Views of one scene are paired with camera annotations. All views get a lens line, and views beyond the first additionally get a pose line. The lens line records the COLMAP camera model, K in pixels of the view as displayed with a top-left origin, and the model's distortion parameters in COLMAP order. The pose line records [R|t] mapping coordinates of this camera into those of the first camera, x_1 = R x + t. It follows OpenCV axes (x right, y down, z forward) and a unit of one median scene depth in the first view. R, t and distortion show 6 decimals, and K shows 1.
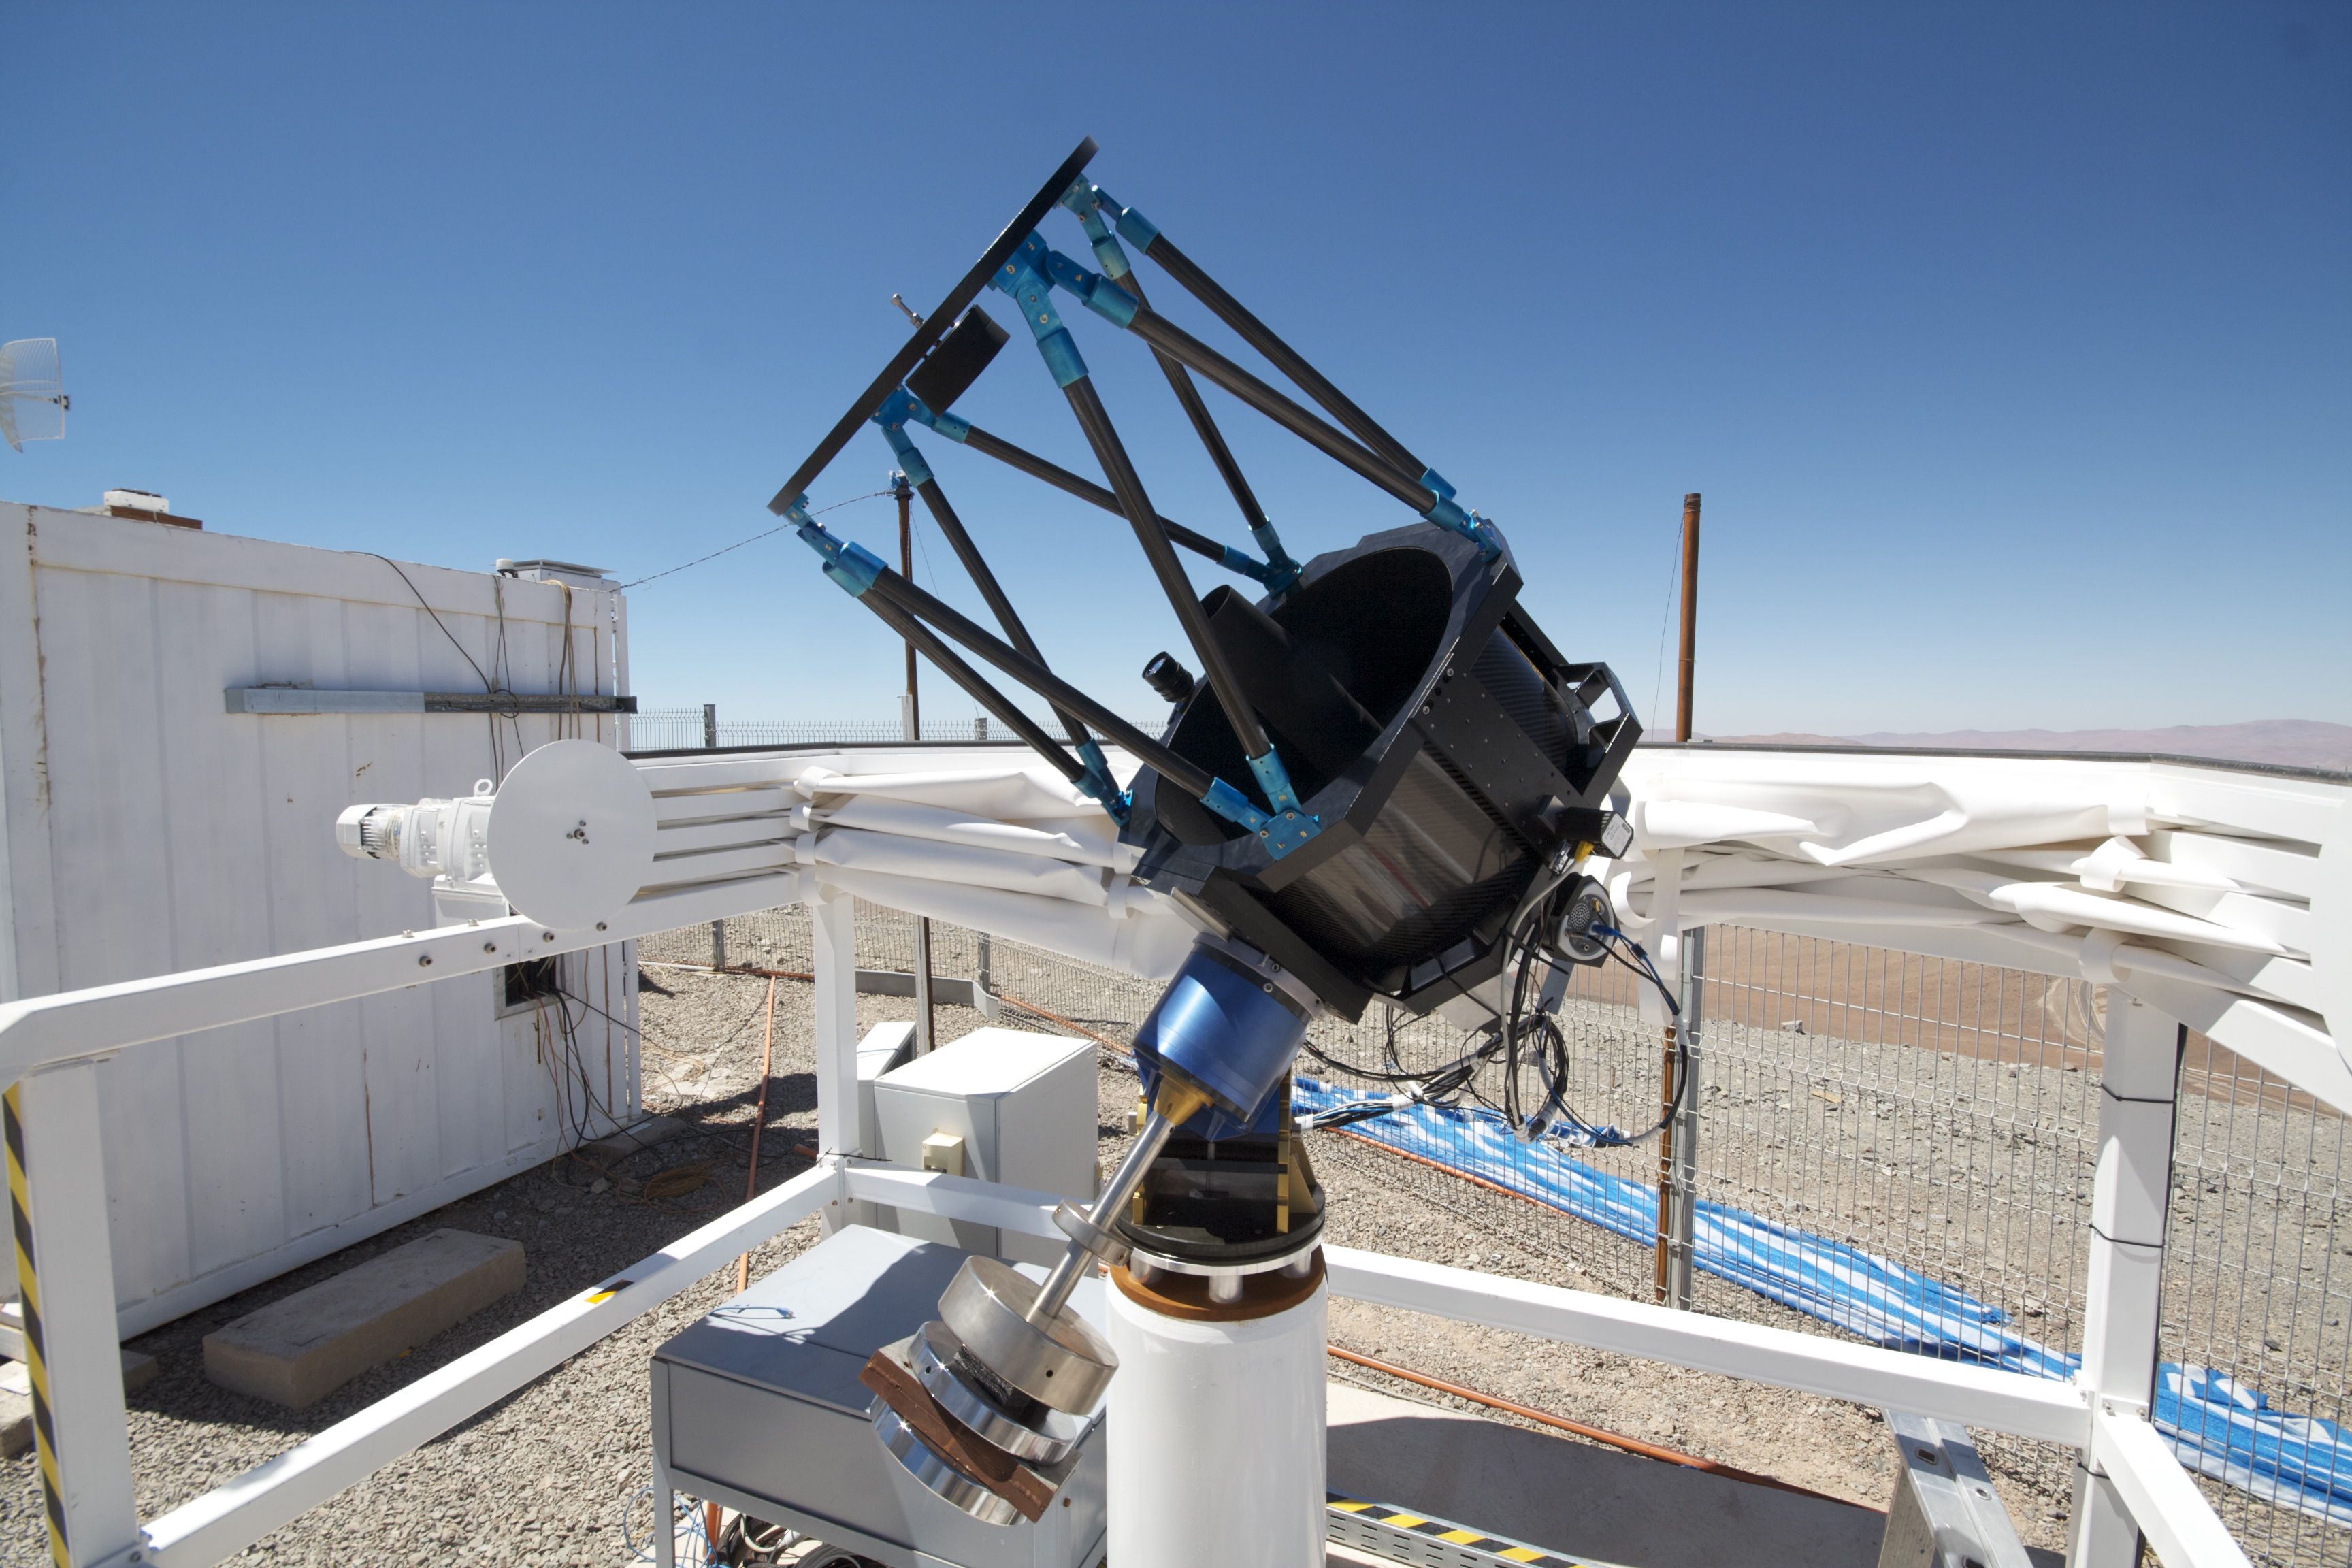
lens RADIAL K [[1111.8, 0, 1176.0], [0, 1111.8, 784.0], [0, 0, 1]] dist [-0.001879, -0.000231]
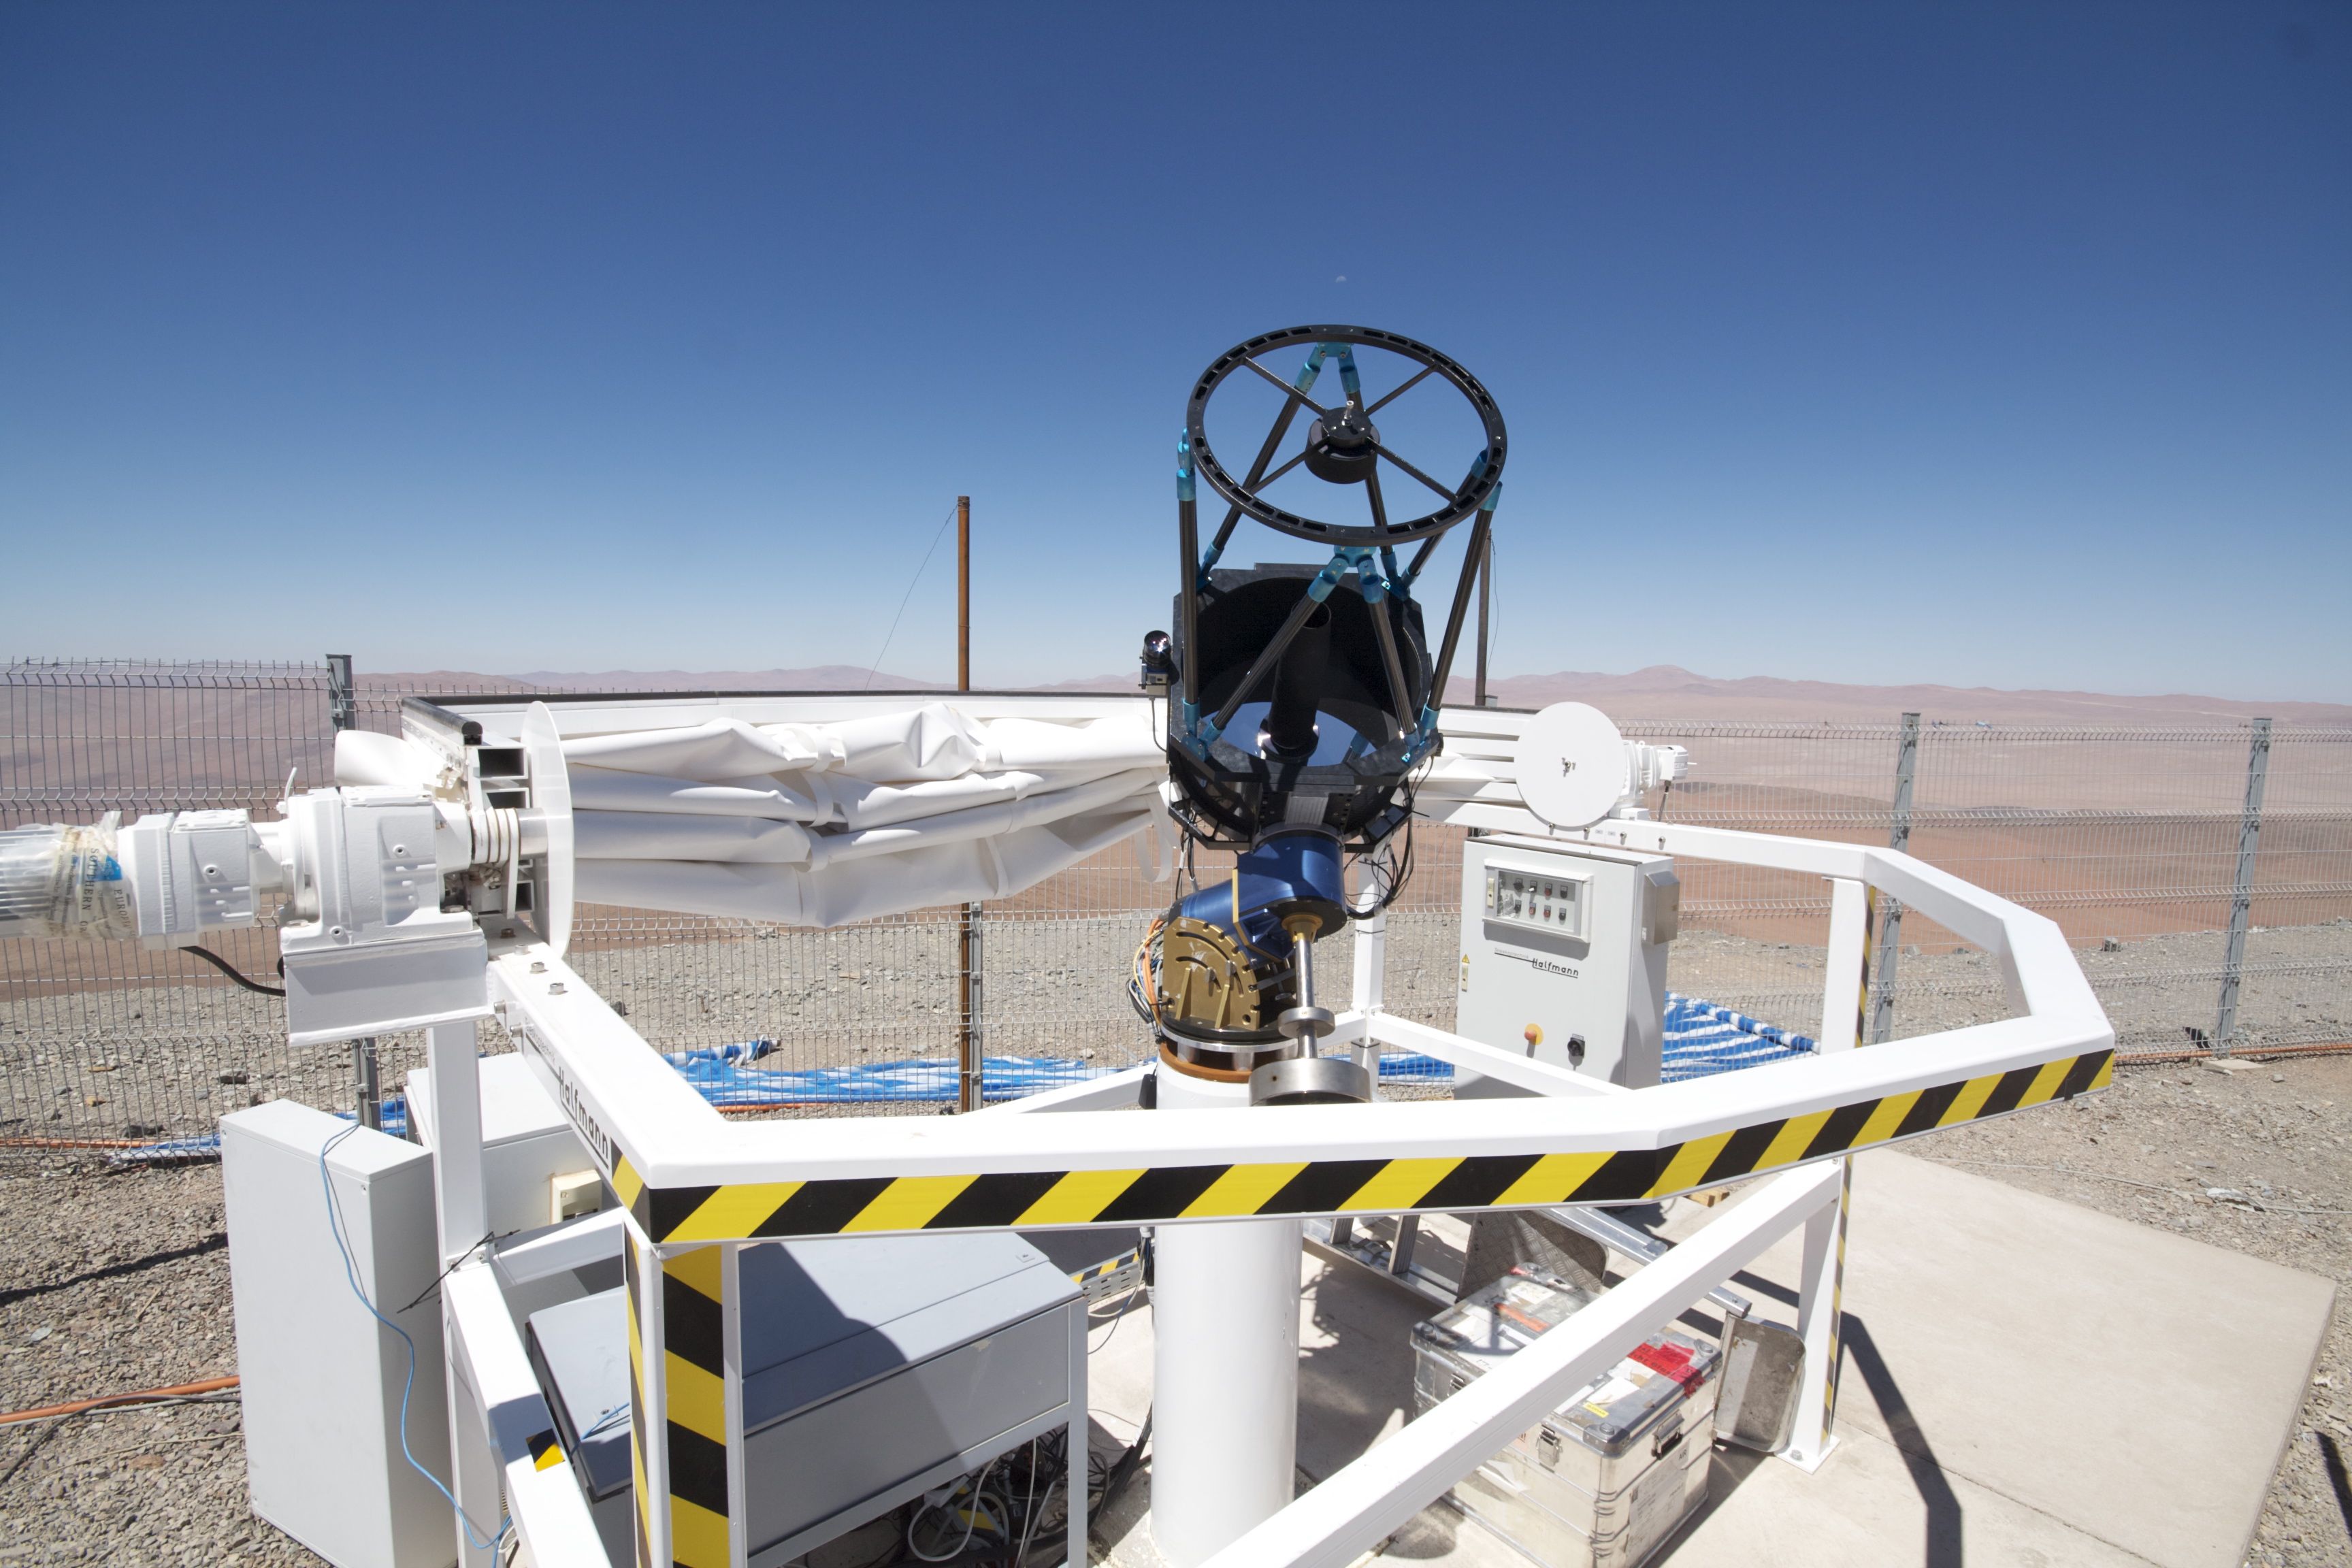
lens RADIAL K [[1111.8, 0, 1176.0], [0, 1111.8, 784.0], [0, 0, 1]] dist [-0.001879, -0.000231]
pose [[0.468741, -0.082156, 0.879507, -0.723436], [0.038721, 0.996619, 0.072459, -0.016151], [-0.882486, 0.000091, 0.470338, 0.224448]]
